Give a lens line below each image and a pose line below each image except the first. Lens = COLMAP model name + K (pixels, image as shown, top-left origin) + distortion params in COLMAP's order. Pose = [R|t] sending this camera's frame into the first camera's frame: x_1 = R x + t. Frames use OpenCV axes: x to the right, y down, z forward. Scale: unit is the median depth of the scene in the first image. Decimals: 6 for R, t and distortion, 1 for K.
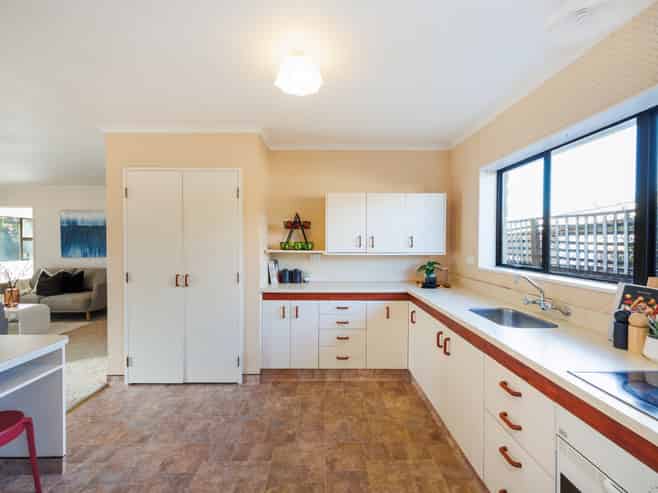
lens RADIAL K [[299.2, 0, 326.3], [0, 299.2, 245.4], [0, 0, 1]] dist [0.016320, 0.000243]
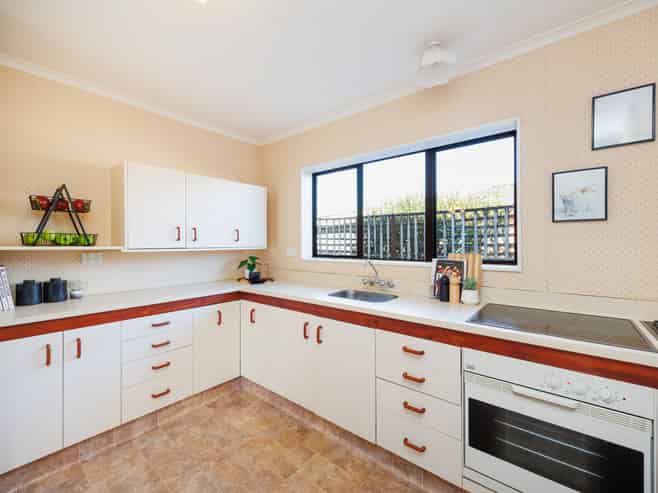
lens RADIAL K [[286.9, 0, 329.0], [0, 286.9, 243.3], [0, 0, 1]] dist [0.001388, -0.000065]
pose [[0.638420, -0.005704, 0.769667, -0.208594], [0.015409, 0.999867, -0.005371, 0.021732], [-0.769534, 0.015289, 0.638422, 0.229911]]
